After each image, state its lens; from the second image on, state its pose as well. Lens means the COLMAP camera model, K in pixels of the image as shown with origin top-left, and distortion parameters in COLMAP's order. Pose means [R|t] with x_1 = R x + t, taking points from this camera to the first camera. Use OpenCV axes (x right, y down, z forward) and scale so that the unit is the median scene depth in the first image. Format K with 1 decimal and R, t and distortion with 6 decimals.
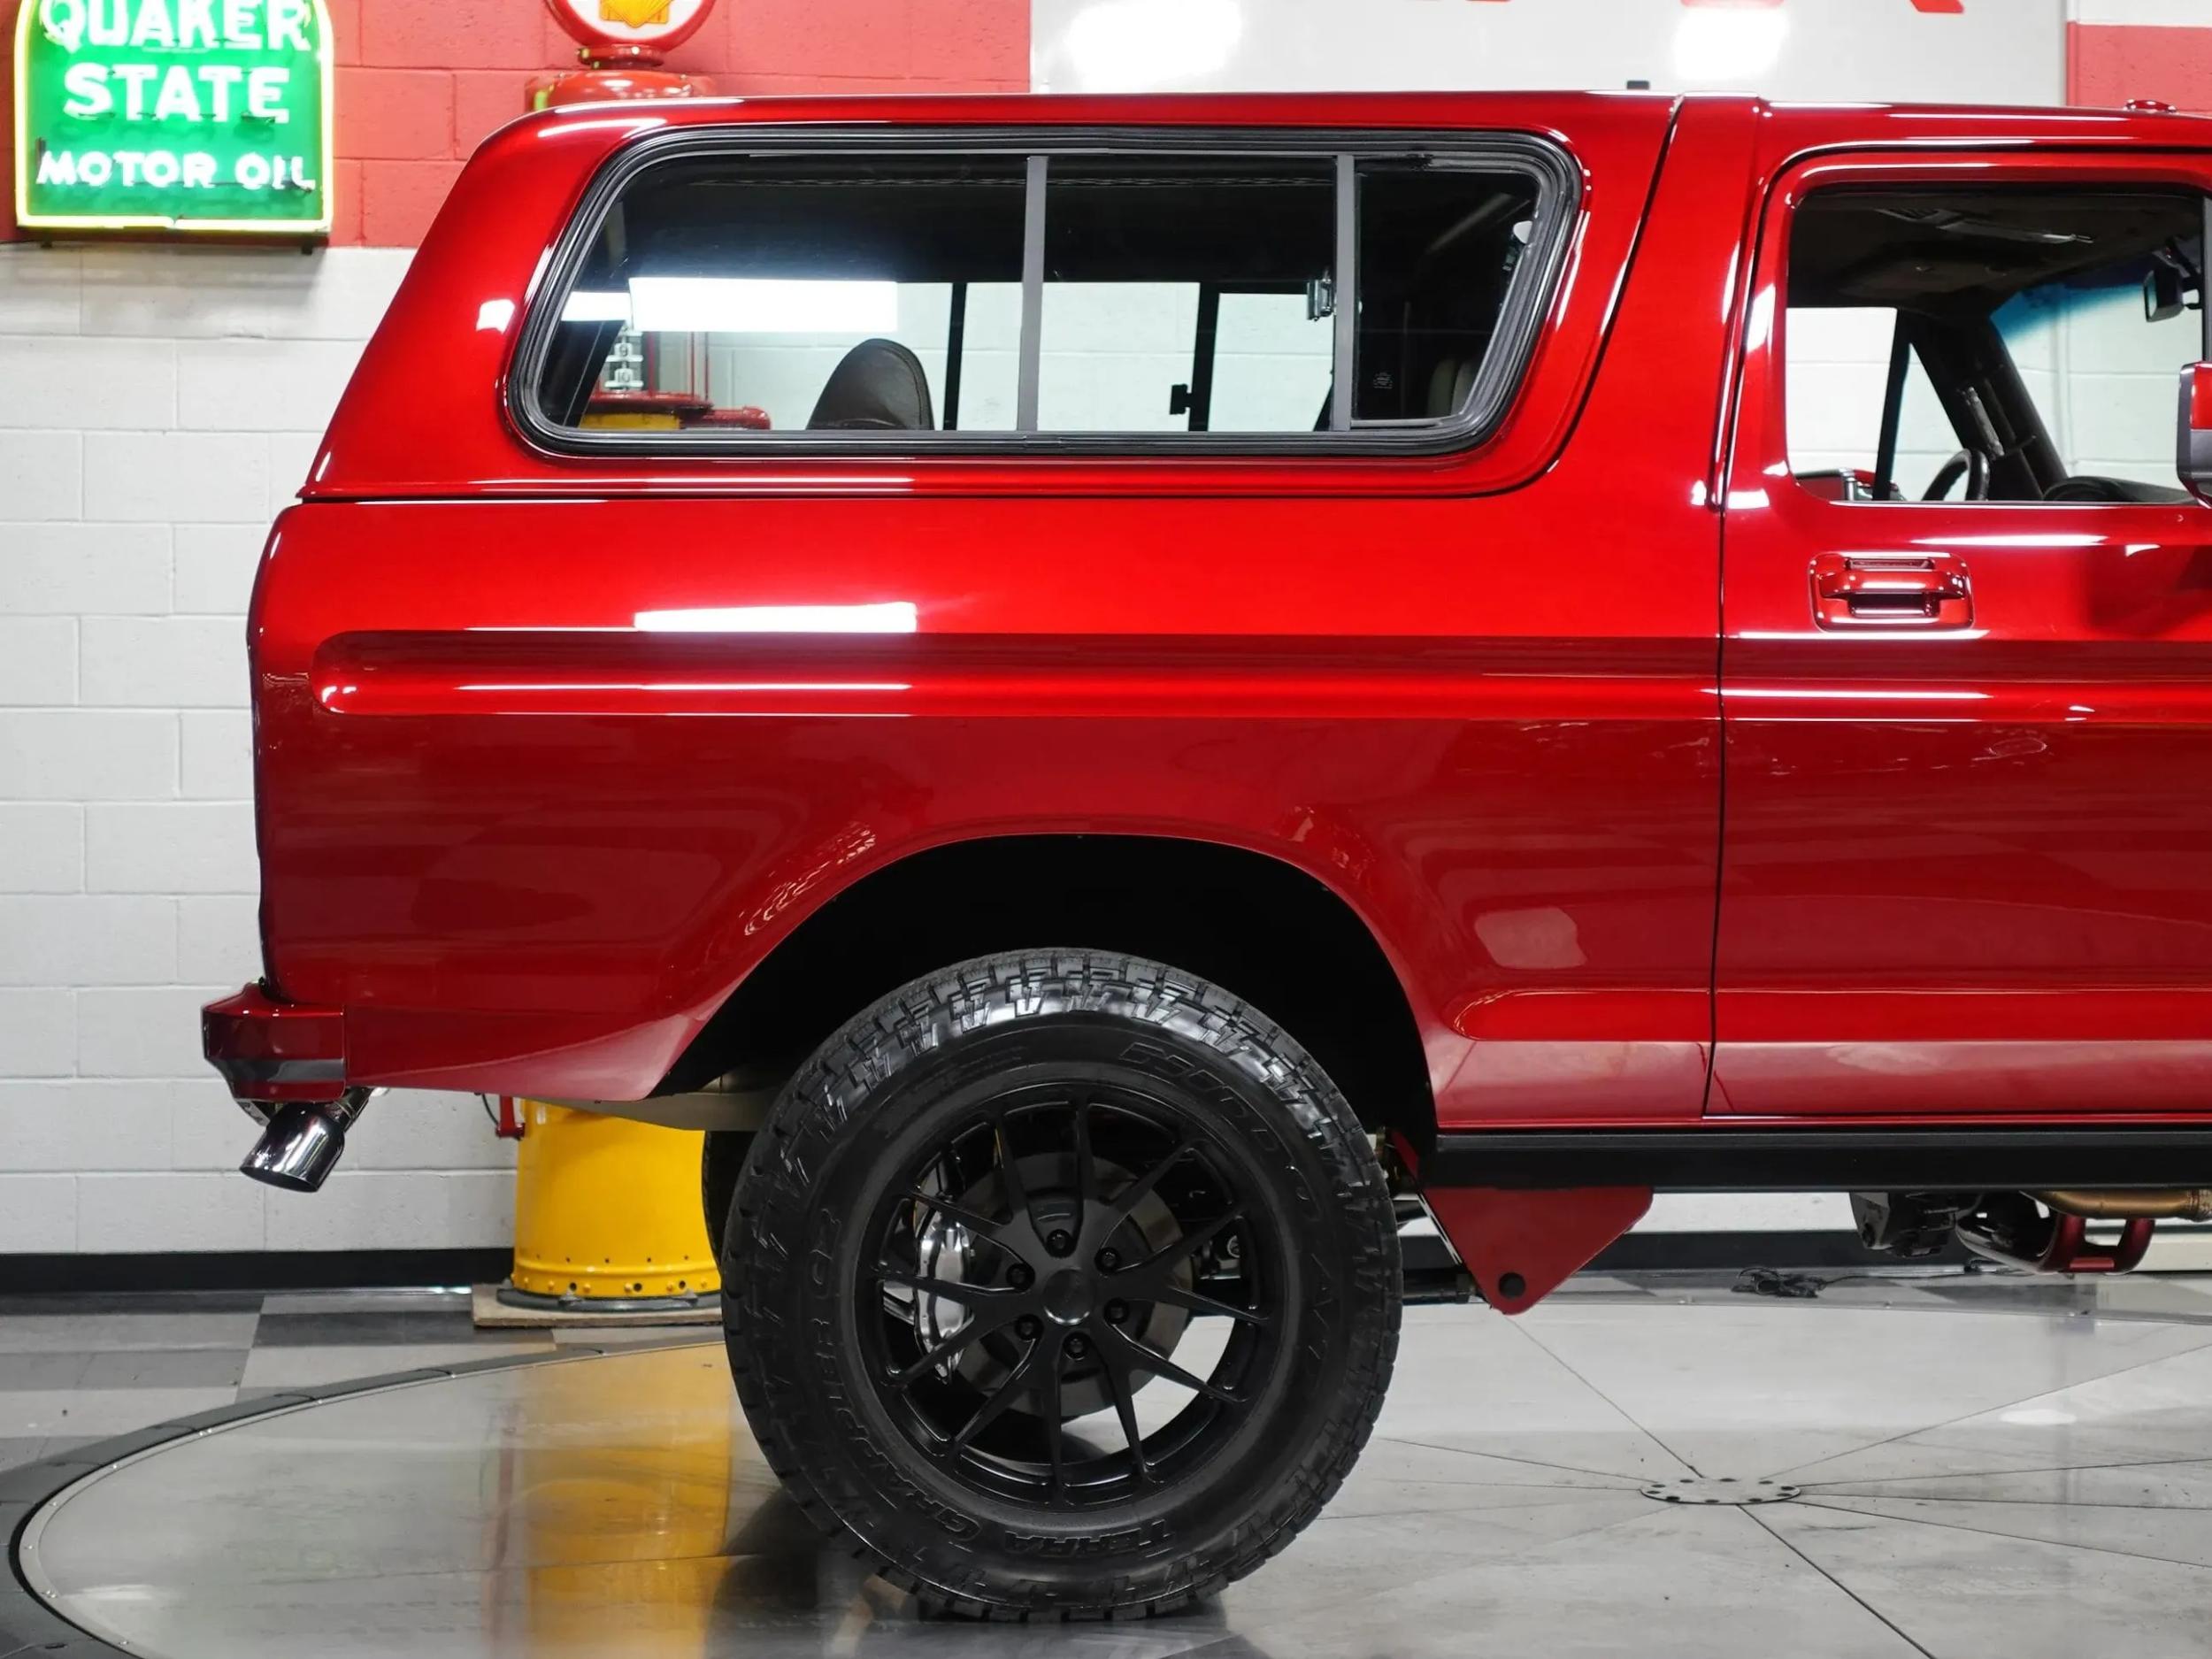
lens RADIAL K [[4931.2, 0, 1117.8], [0, 4931.2, 846.7], [0, 0, 1]] dist [-0.050018, 0.000000]
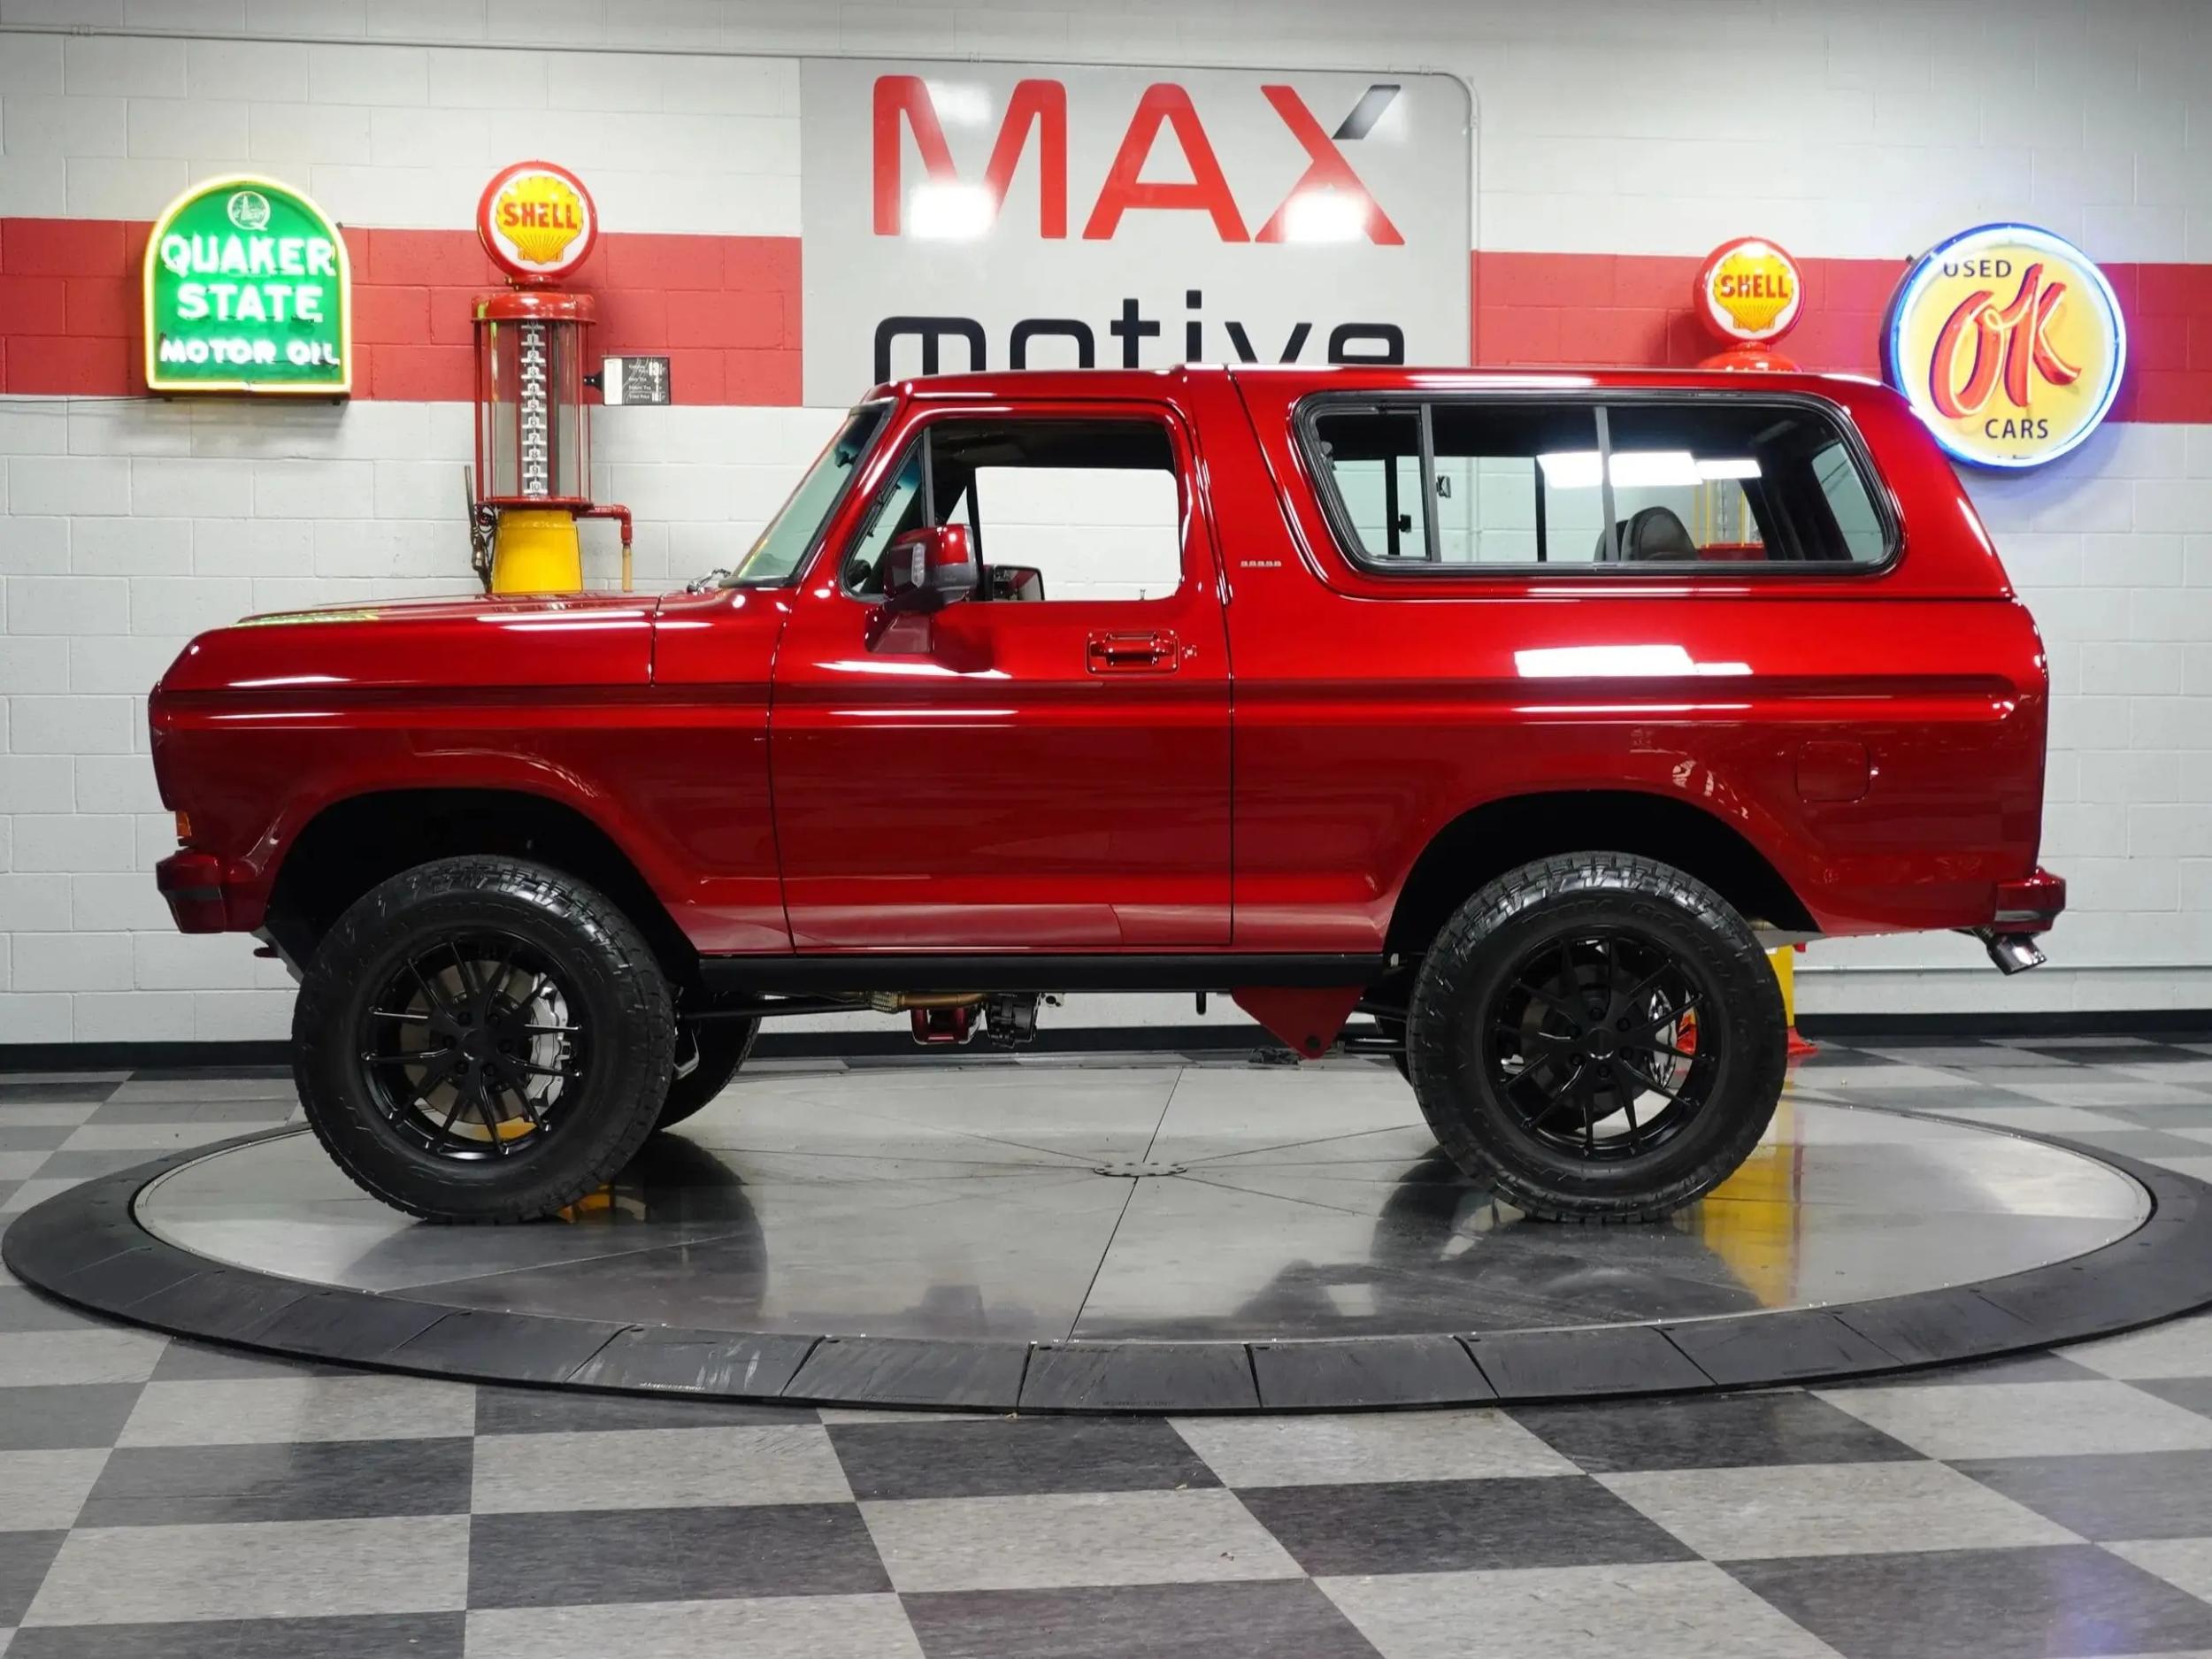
lens RADIAL K [[3750.8, 0, 1110.8], [0, 3750.8, 885.9], [0, 0, 1]] dist [0.028494, 0.000000]
pose [[0.999959, -0.001544, 0.008895, 0.072170], [0.001226, 0.999365, 0.035617, -0.009892], [-0.008945, -0.035605, 0.999326, -0.206734]]
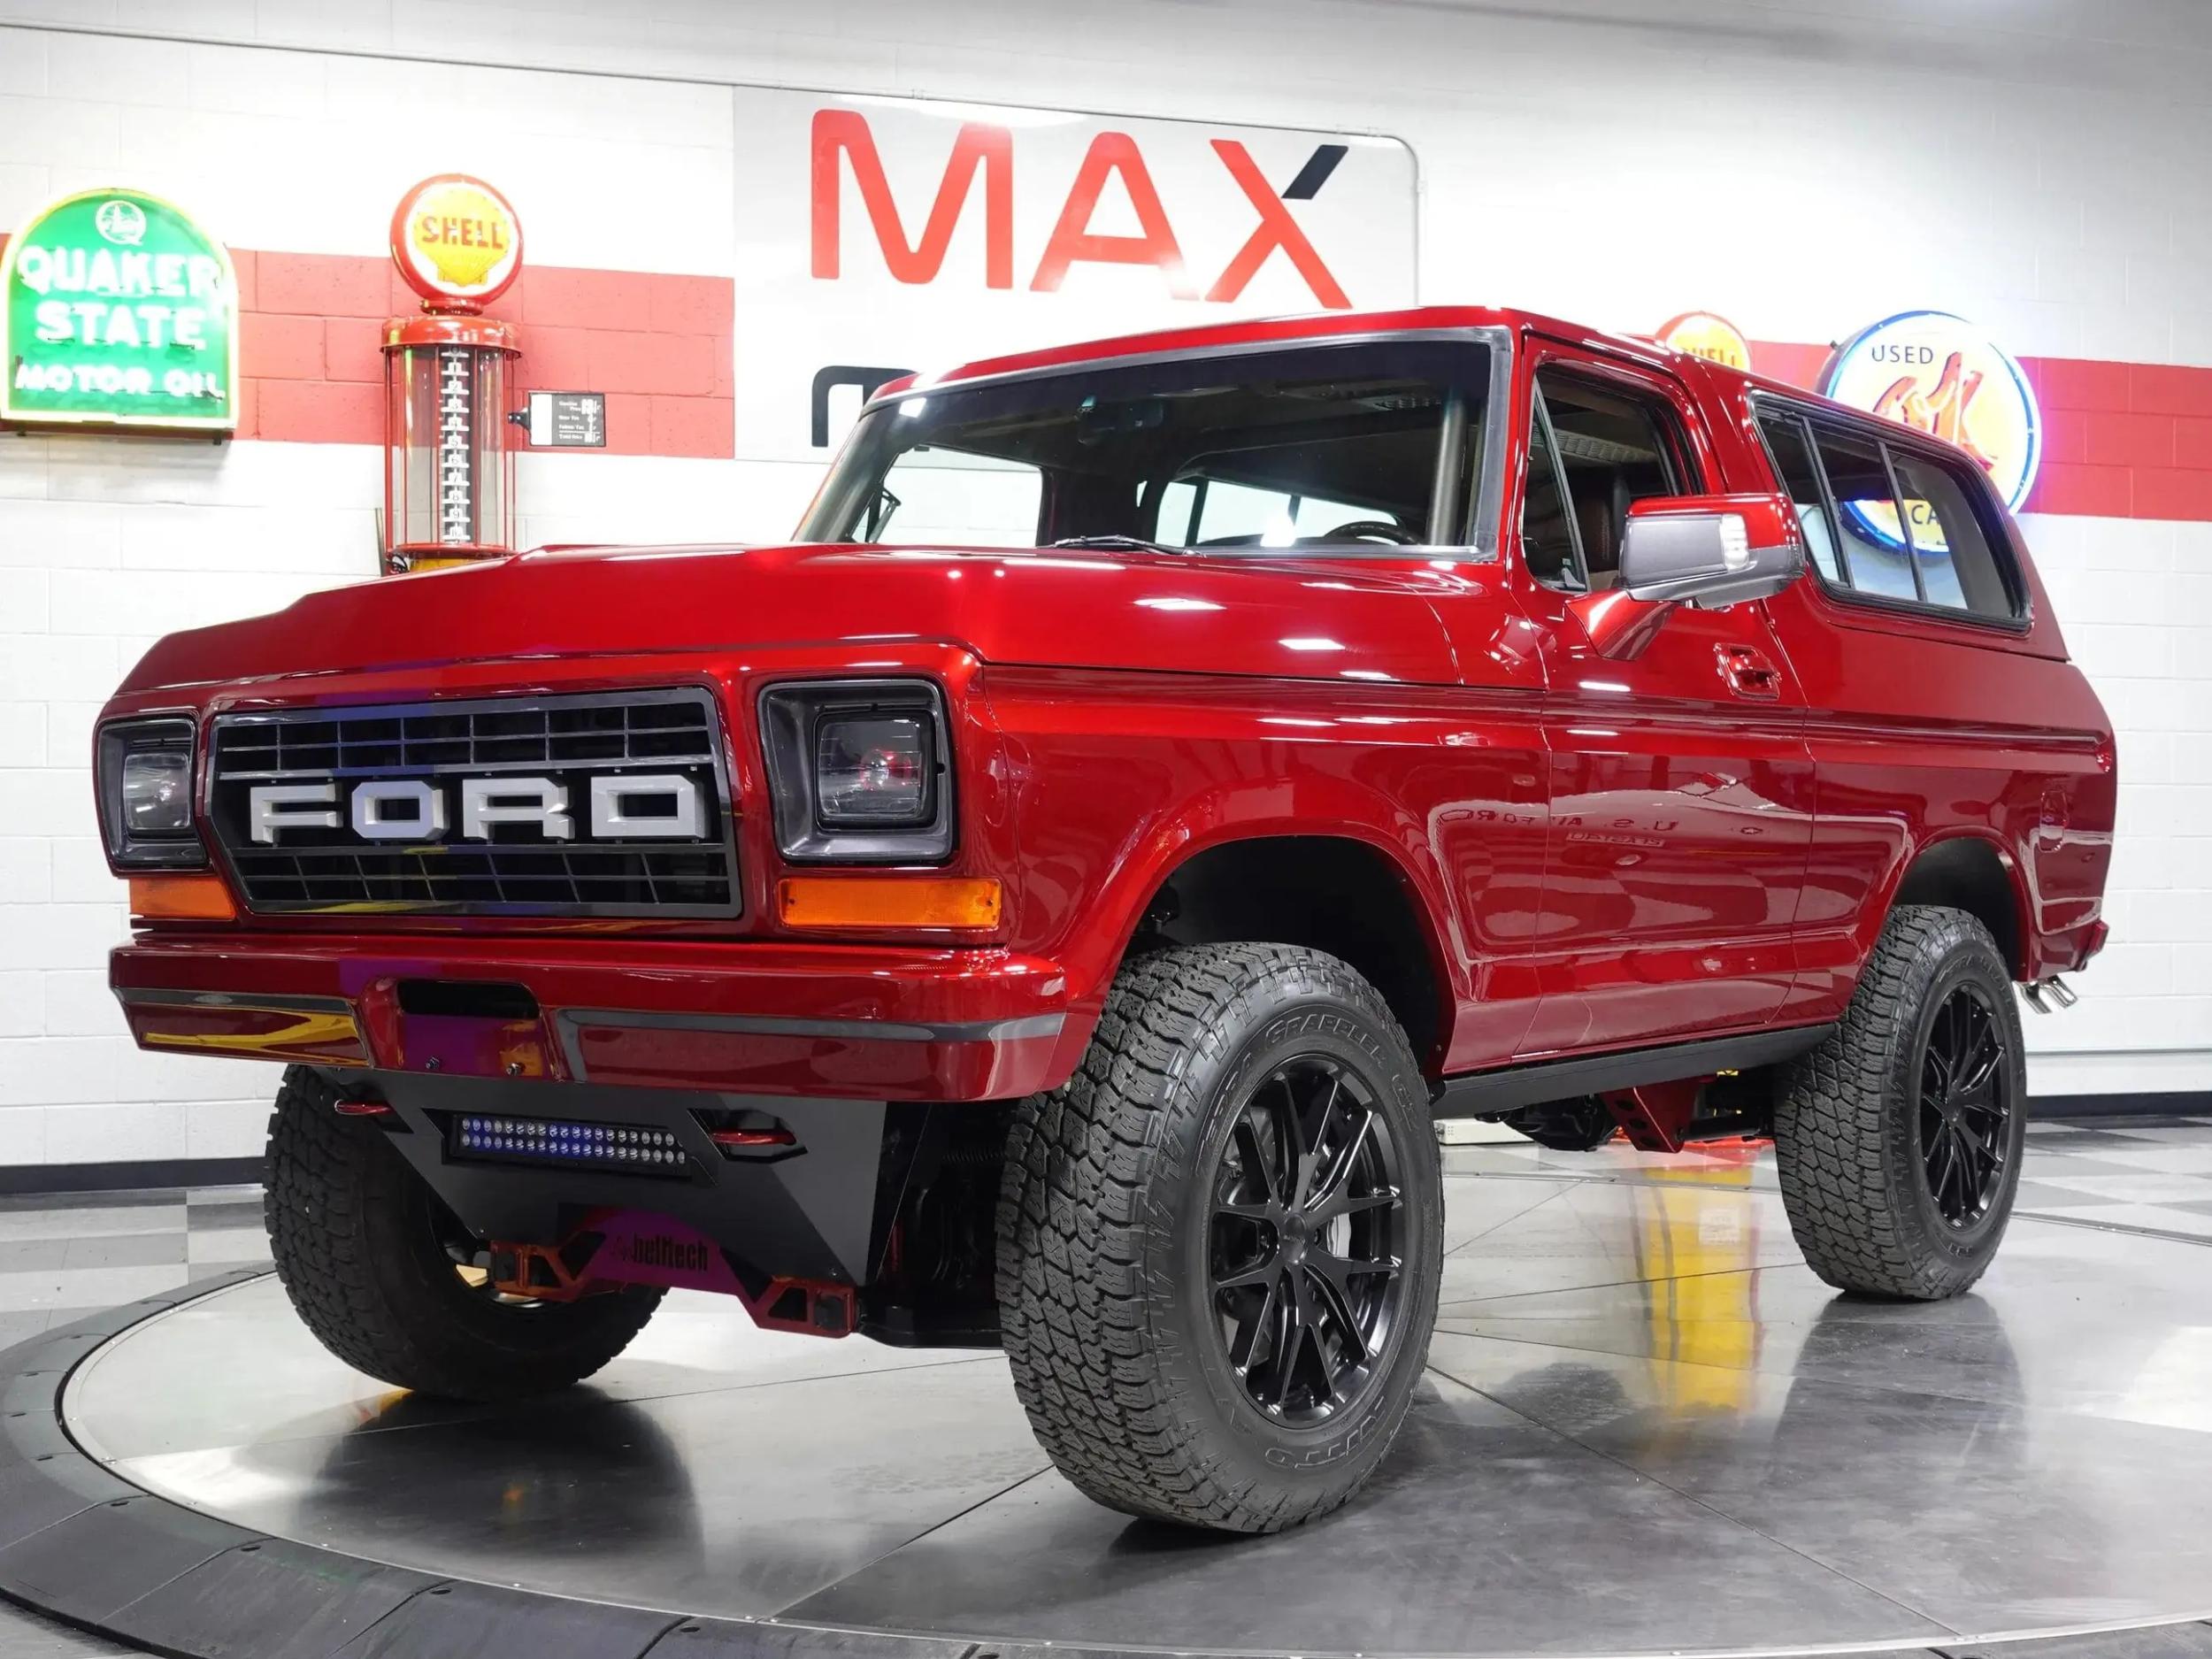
lens RADIAL K [[2936.9, 0, 1125.5], [0, 2936.9, 845.9], [0, 0, 1]] dist [-0.005634, 0.000000]
pose [[0.986186, -0.002378, 0.165626, -0.049643], [0.004445, 0.999917, -0.012108, 0.004810], [-0.165583, 0.012677, 0.986114, 0.139008]]
